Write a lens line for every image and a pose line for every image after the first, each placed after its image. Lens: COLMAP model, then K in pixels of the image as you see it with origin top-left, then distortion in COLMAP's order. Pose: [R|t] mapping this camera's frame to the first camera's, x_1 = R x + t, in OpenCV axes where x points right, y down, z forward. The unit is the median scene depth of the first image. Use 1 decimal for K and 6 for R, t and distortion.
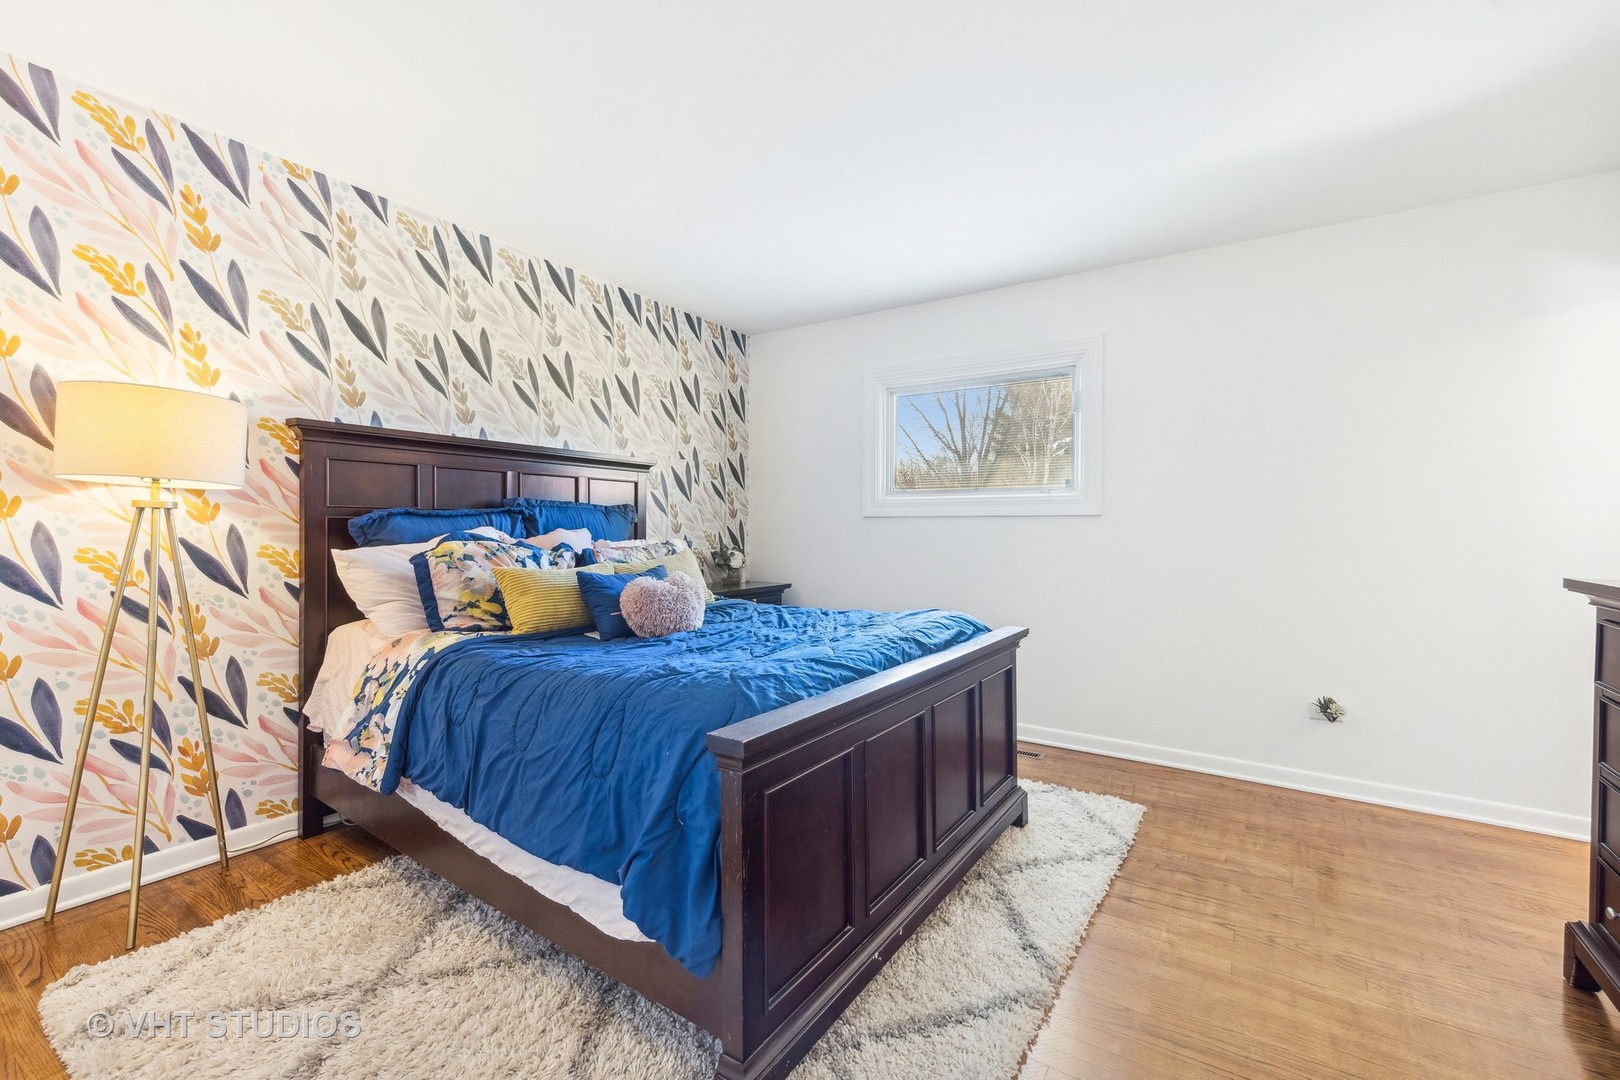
lens RADIAL K [[699.6, 0, 804.1], [0, 699.6, 537.9], [0, 0, 1]] dist [-0.001651, -0.000632]
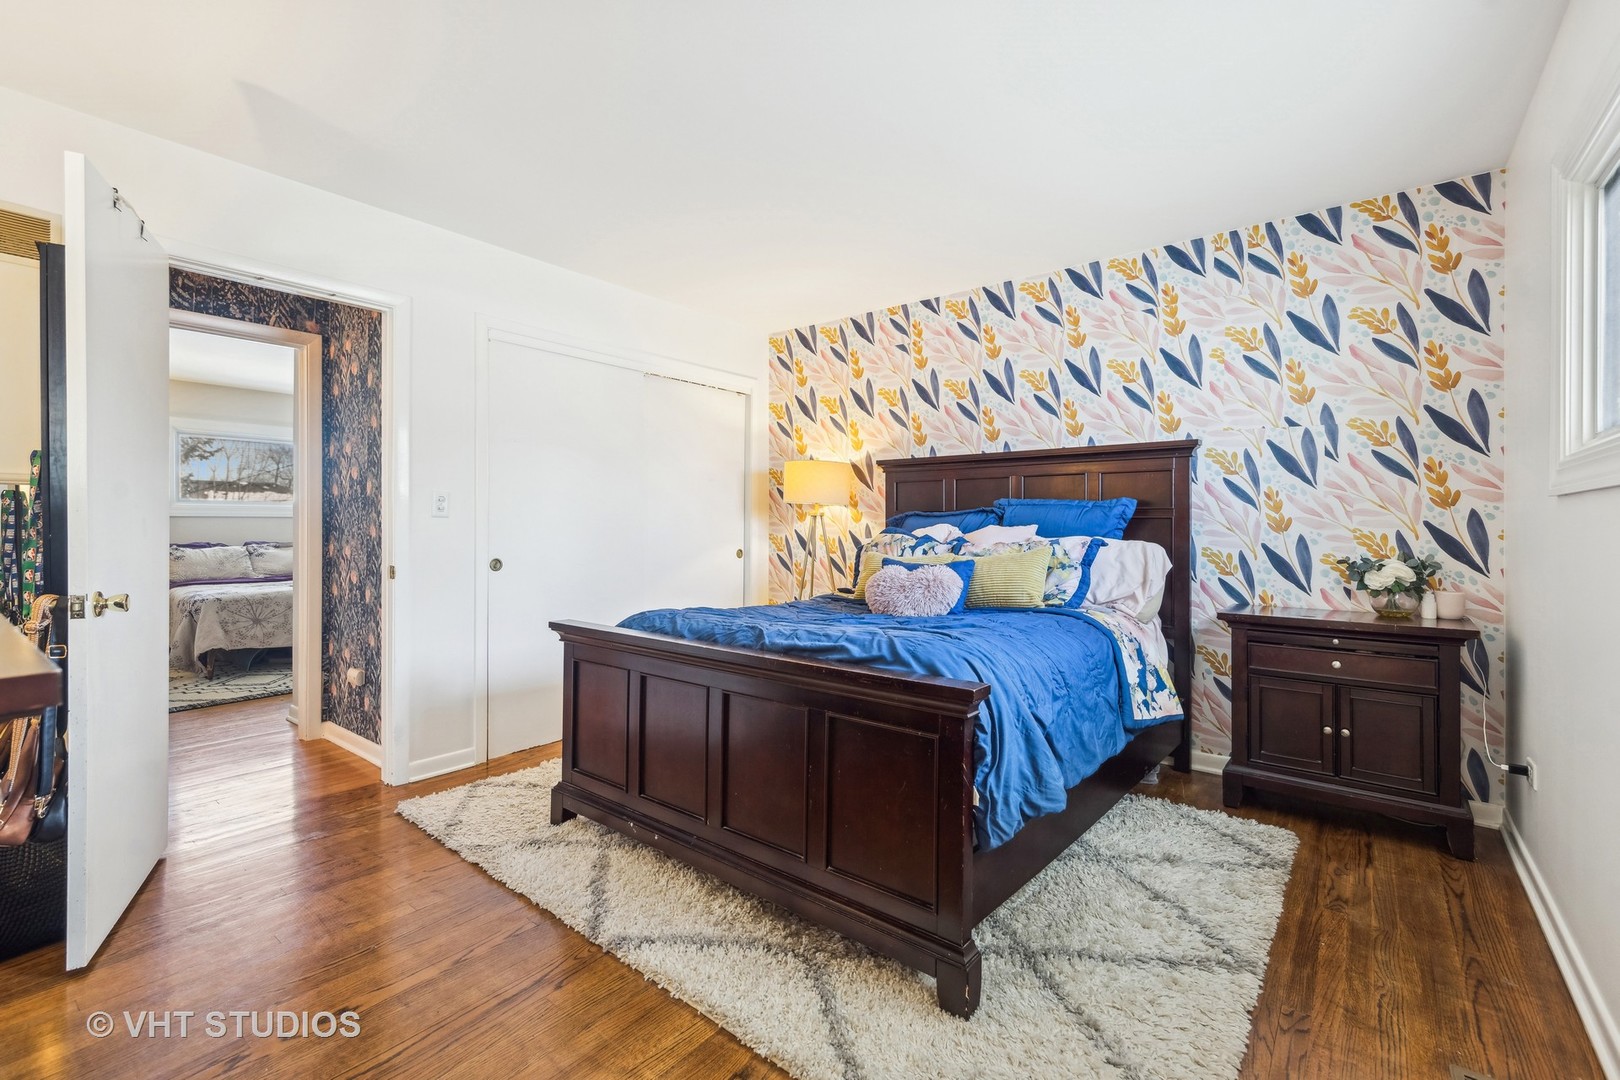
lens RADIAL K [[699.6, 0, 803.2], [0, 699.6, 527.5], [0, 0, 1]] dist [-0.001651, -0.000632]
pose [[-0.104337, 0.000605, -0.994542, 0.695900], [-0.013680, 0.999904, 0.002044, -0.006945], [0.994448, 0.013818, -0.104319, 0.705152]]
